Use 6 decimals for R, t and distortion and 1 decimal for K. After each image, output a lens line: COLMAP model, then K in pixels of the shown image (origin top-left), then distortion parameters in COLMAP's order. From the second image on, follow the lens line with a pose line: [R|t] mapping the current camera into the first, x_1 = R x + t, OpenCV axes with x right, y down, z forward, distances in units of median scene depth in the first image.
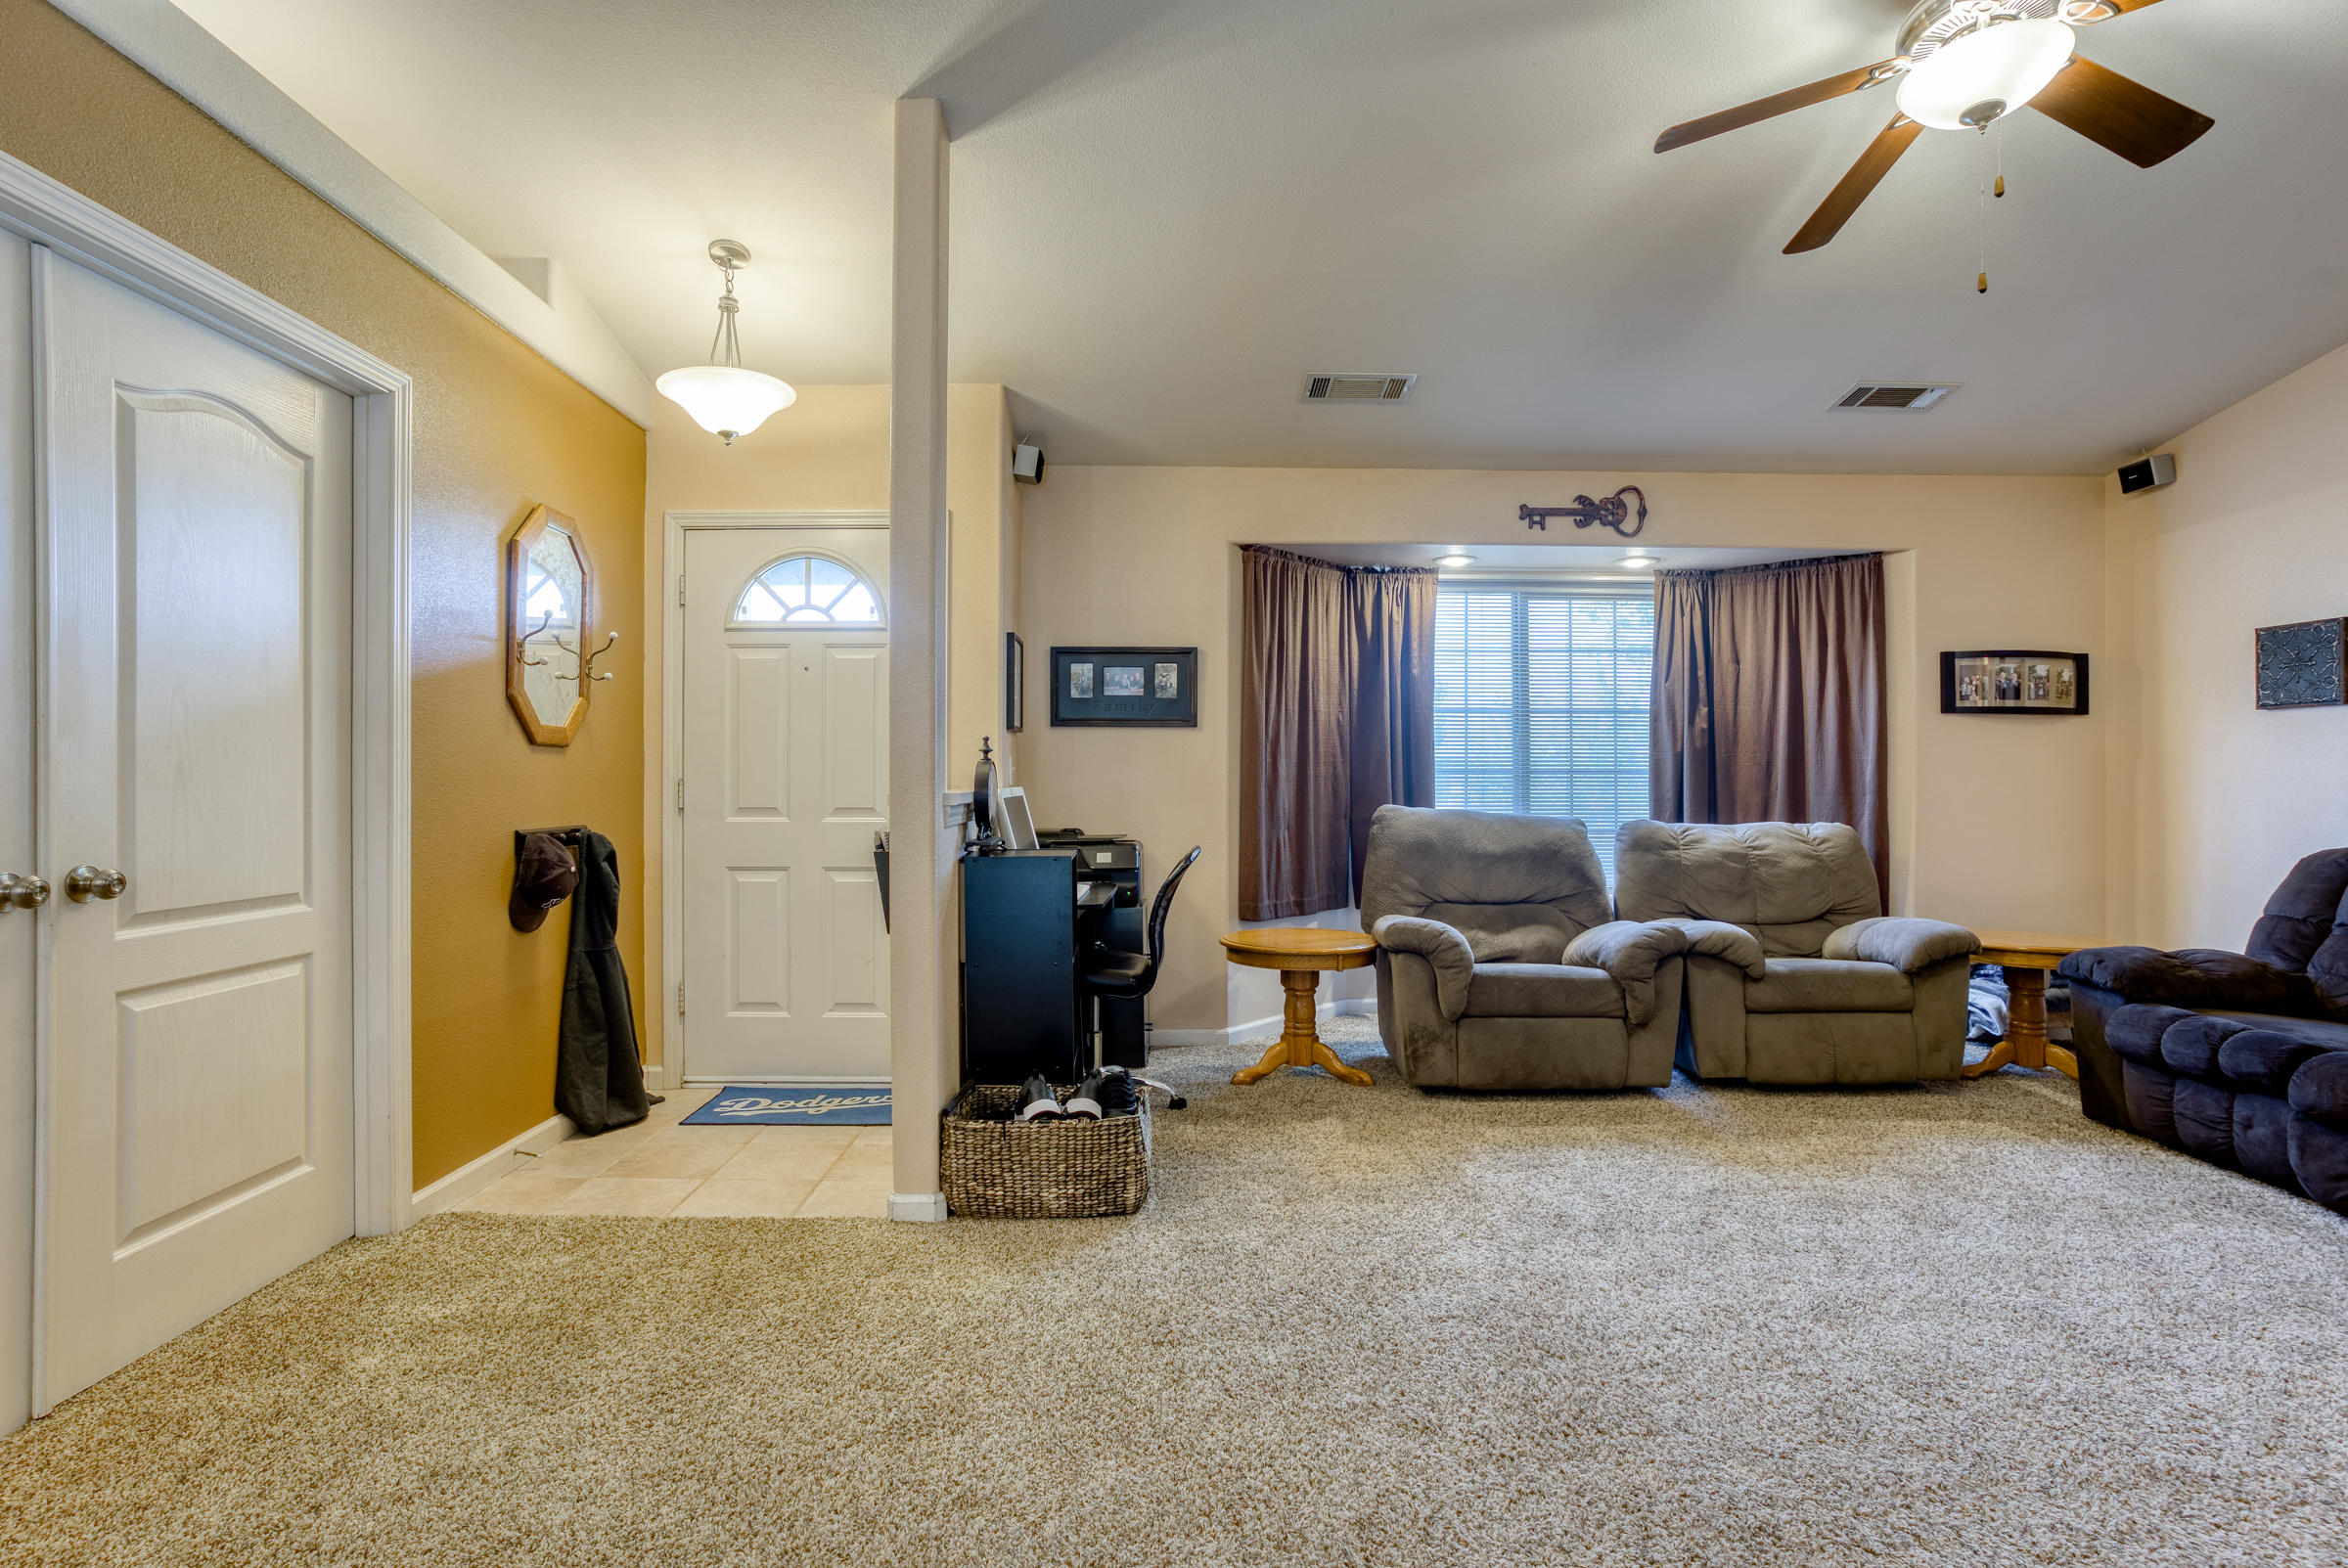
lens RADIAL K [[1158.8, 0, 1158.5], [0, 1158.8, 780.5], [0, 0, 1]] dist [-0.038471, 0.027096]
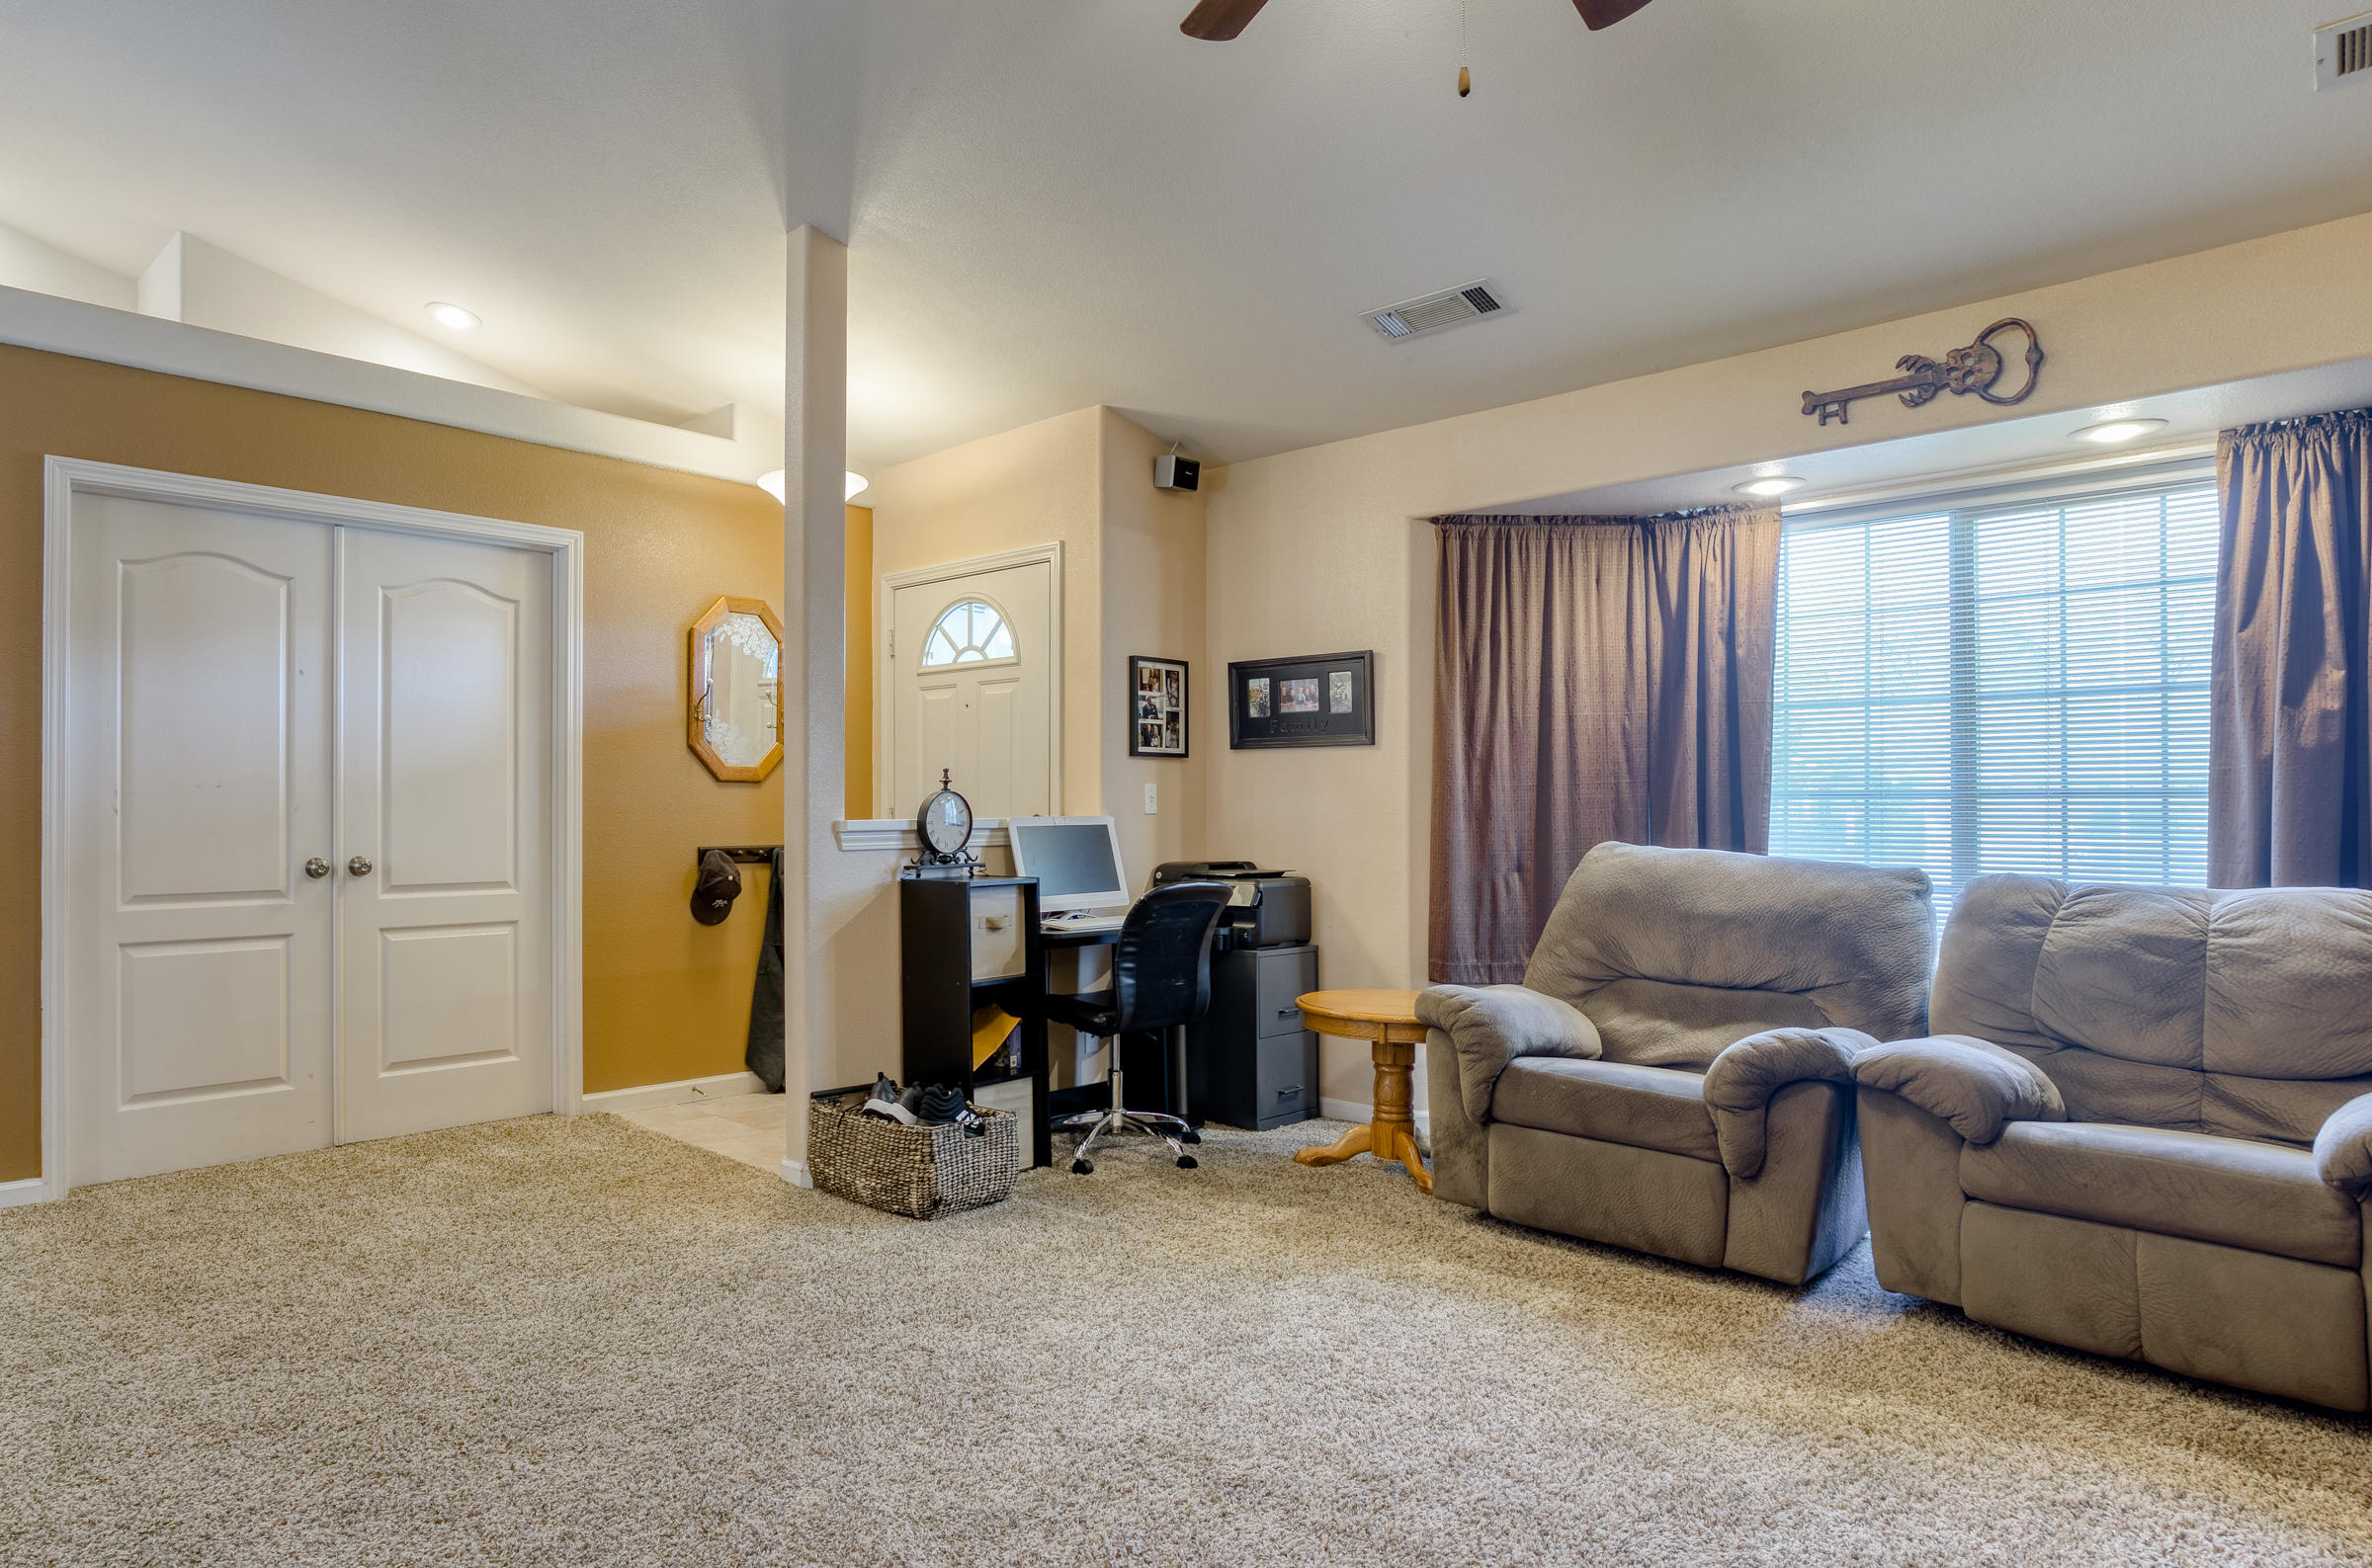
lens RADIAL K [[1414.7, 0, 1019.5], [0, 1414.7, 811.1], [0, 0, 1]] dist [-0.024646, 0.014320]
pose [[0.668752, 0.001671, -0.743484, 0.729923], [0.000708, 0.999996, 0.002884, -0.001475], [0.743486, -0.002455, 0.668747, 0.148348]]
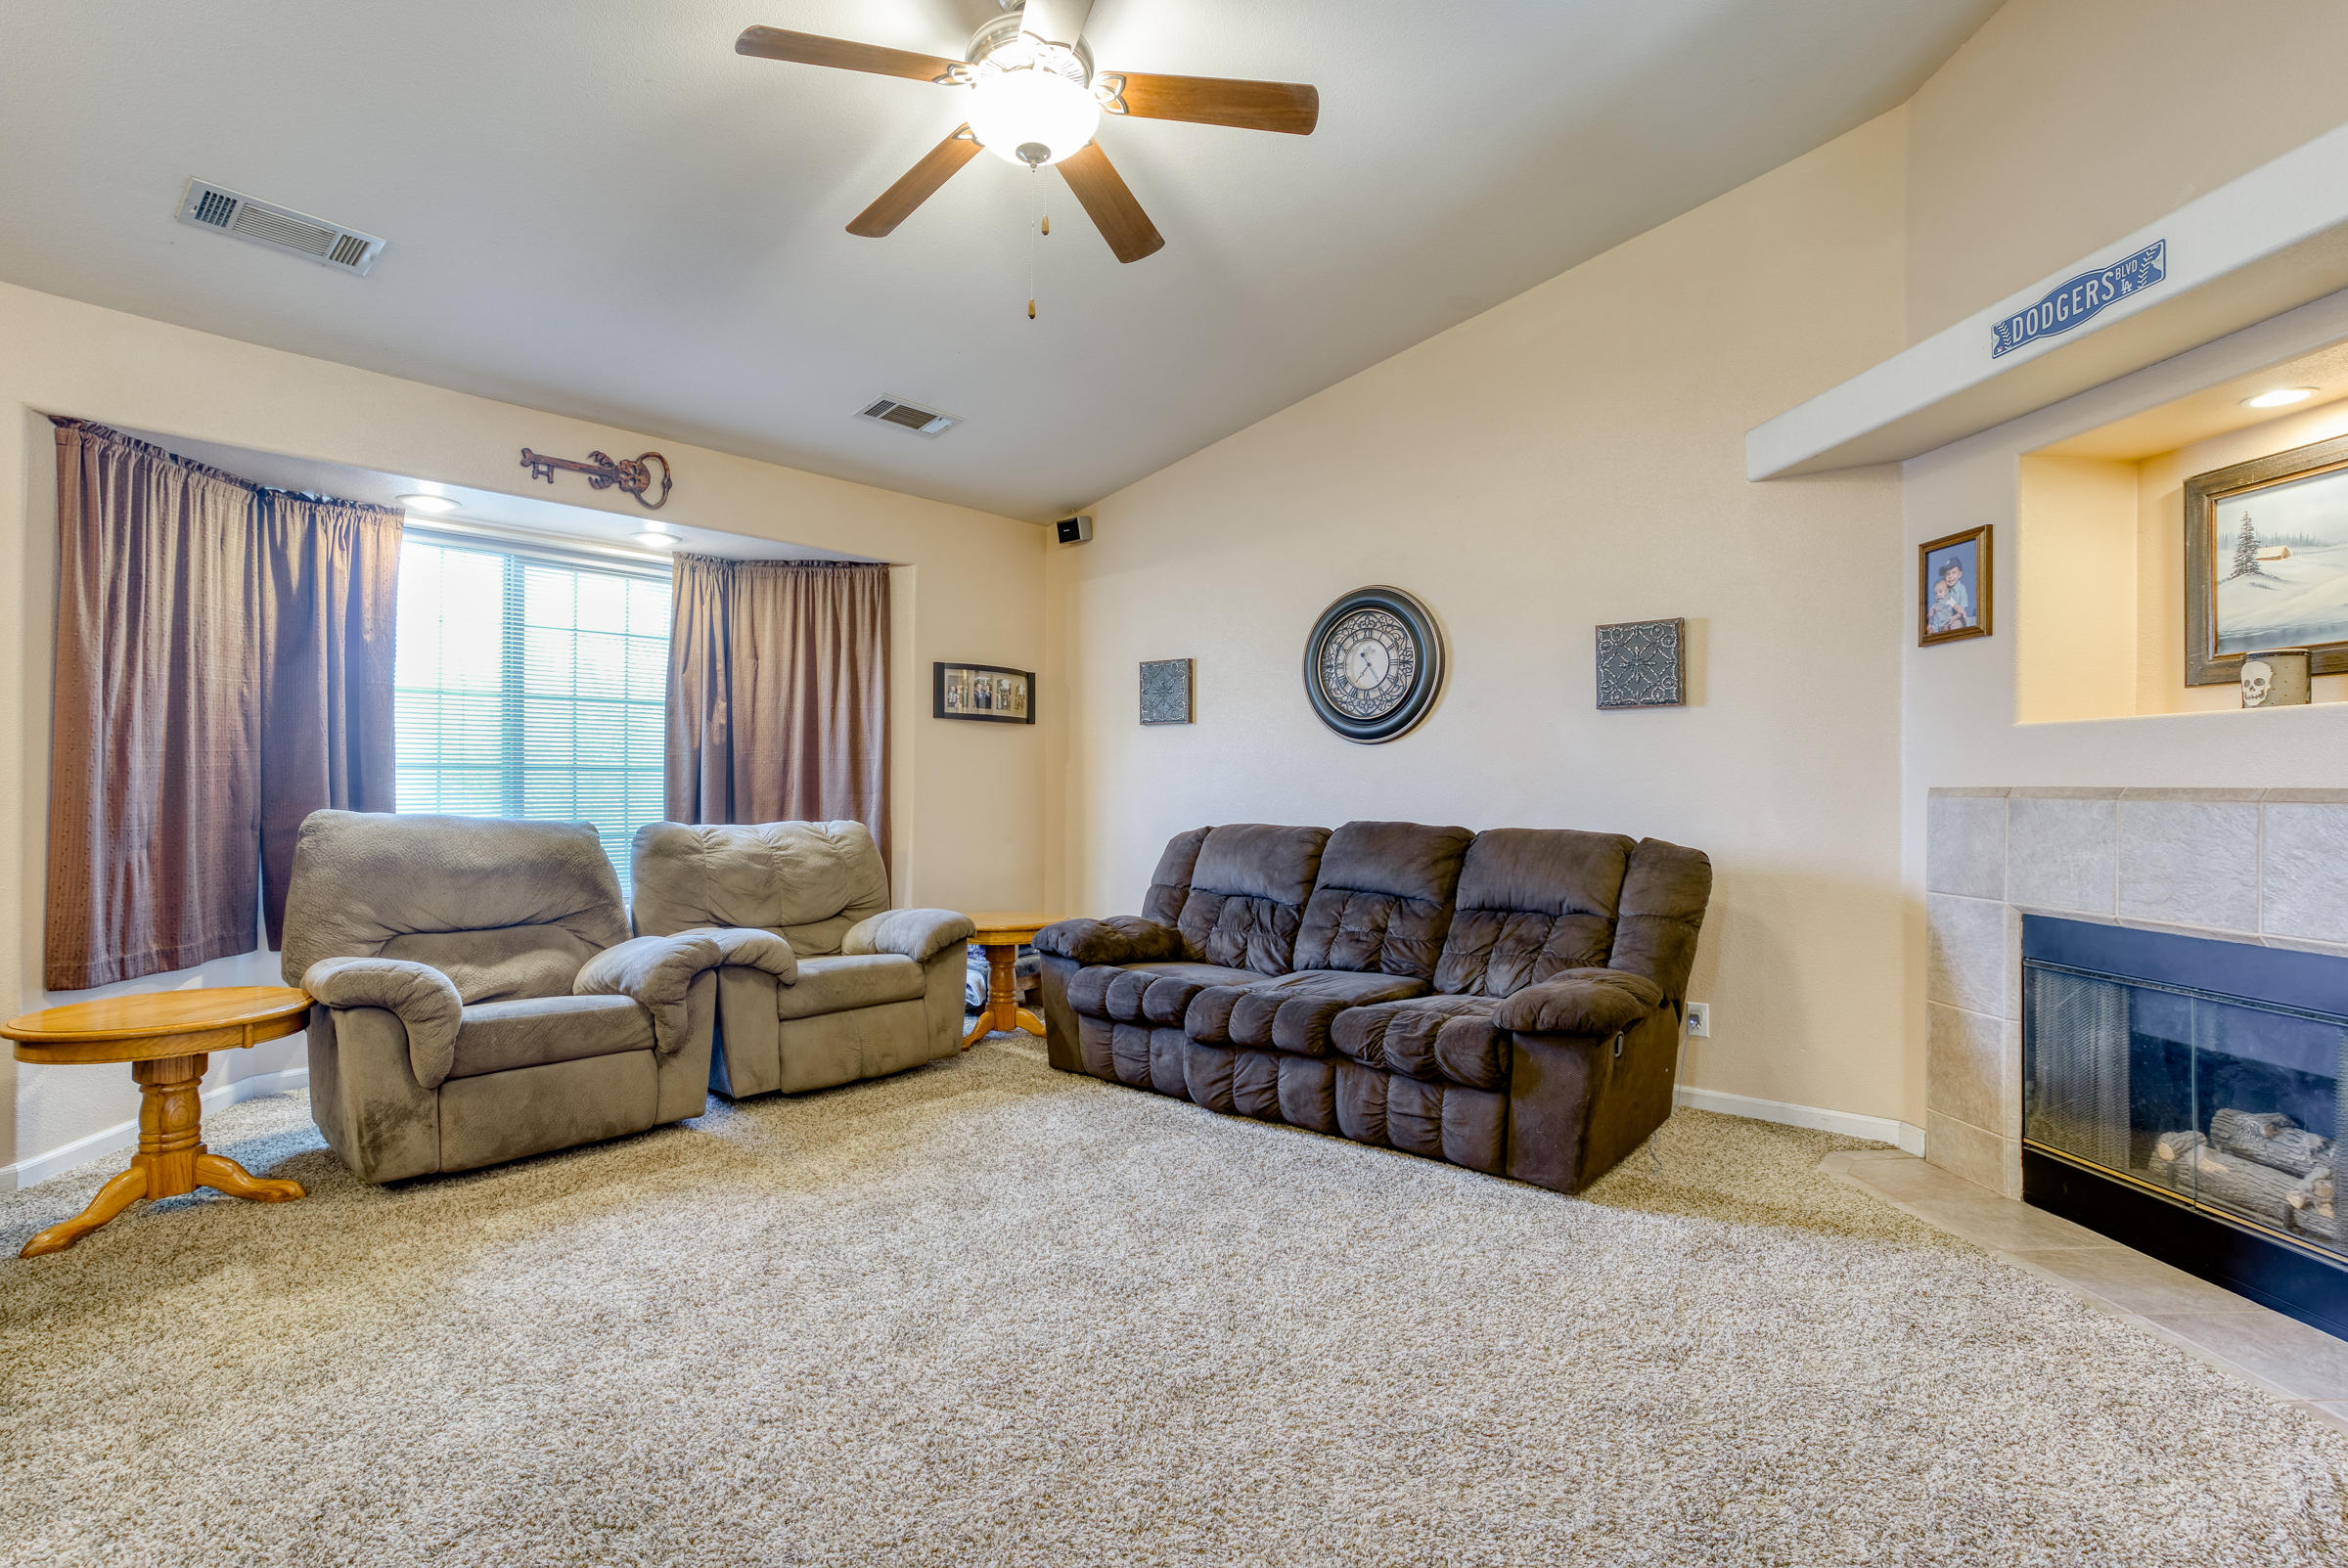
lens RADIAL K [[1158.8, 0, 1174.3], [0, 1158.8, 770.5], [0, 0, 1]] dist [-0.038471, 0.027096]
pose [[0.660666, 0.008199, 0.750635, 0.005680], [-0.002659, 0.999960, -0.008581, 0.000437], [-0.750675, 0.003673, 0.660661, 0.115911]]
